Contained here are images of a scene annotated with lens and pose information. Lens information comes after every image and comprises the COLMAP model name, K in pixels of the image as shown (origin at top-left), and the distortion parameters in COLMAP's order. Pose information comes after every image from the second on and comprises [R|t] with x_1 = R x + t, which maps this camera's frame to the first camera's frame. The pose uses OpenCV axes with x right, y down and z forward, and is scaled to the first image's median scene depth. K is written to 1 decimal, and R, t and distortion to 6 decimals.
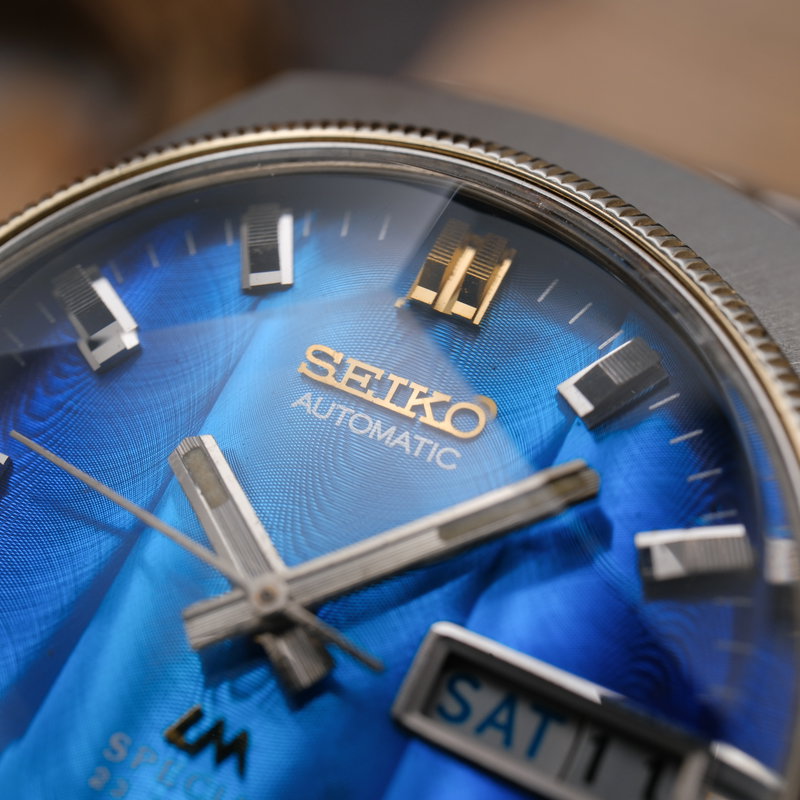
lens RADIAL K [[1267.1, 0, 400.6], [0, 1267.1, 413.6], [0, 0, 1]] dist [0.052278, 0.074246]
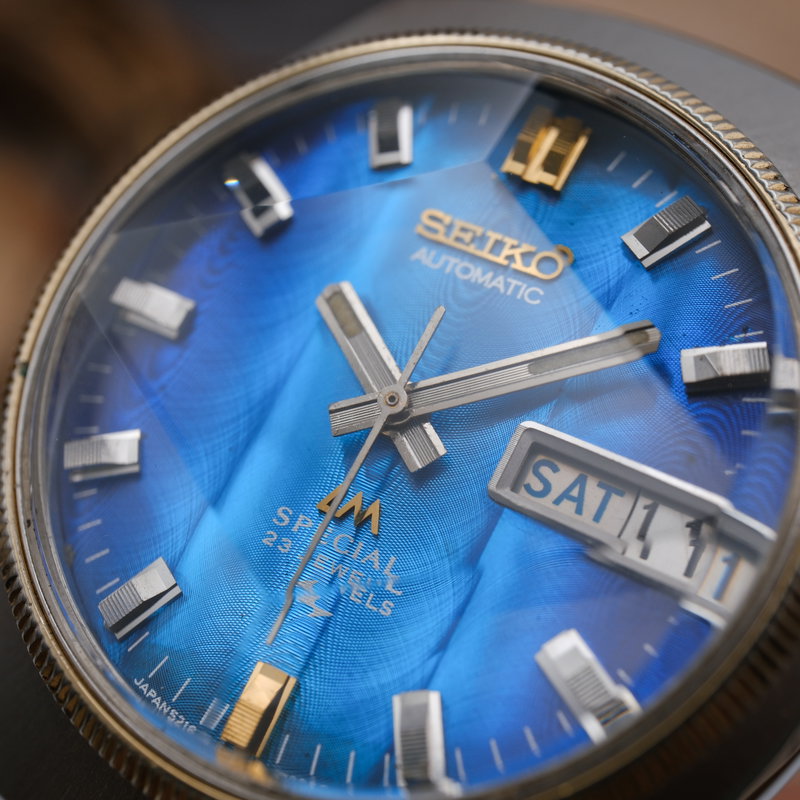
lens RADIAL K [[1484.4, 0, 400.0], [0, 1484.4, 400.0], [0, 0, 1]] dist [0.019033, -0.033038]
pose [[0.992180, -0.012178, -0.124223, 0.086567], [0.015140, 0.999623, 0.022924, 0.102044], [0.123897, -0.024626, 0.991989, -0.479985]]
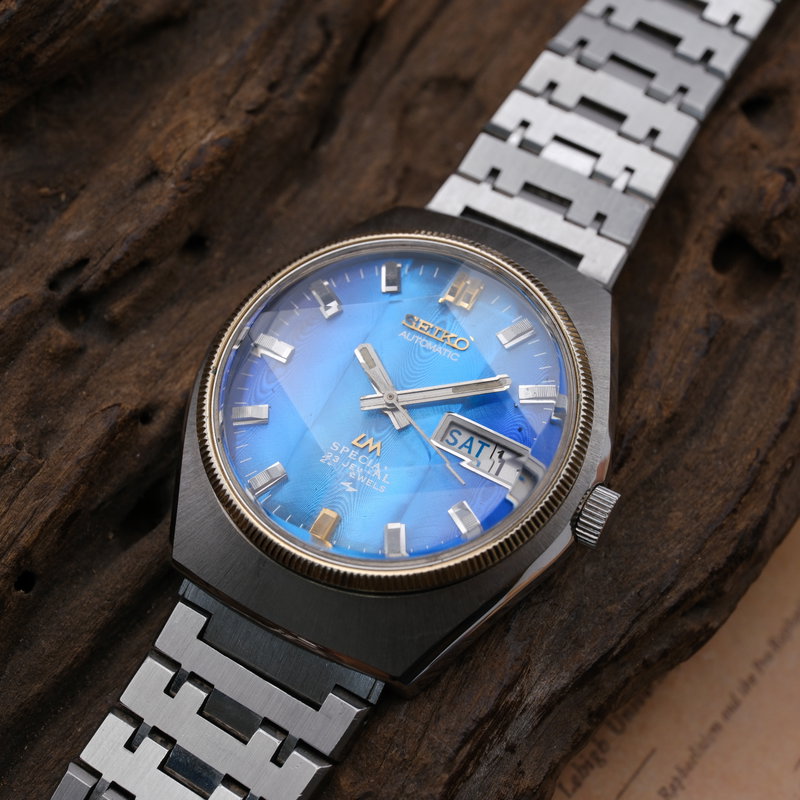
lens RADIAL K [[1484.4, 0, 400.0], [0, 1484.4, 400.0], [0, 0, 1]] dist [0.019033, -0.033038]
pose [[0.997871, 0.064065, 0.012192, -0.115787], [-0.063455, 0.996962, -0.045162, 0.283121], [-0.015048, 0.044292, 0.998905, -2.246234]]
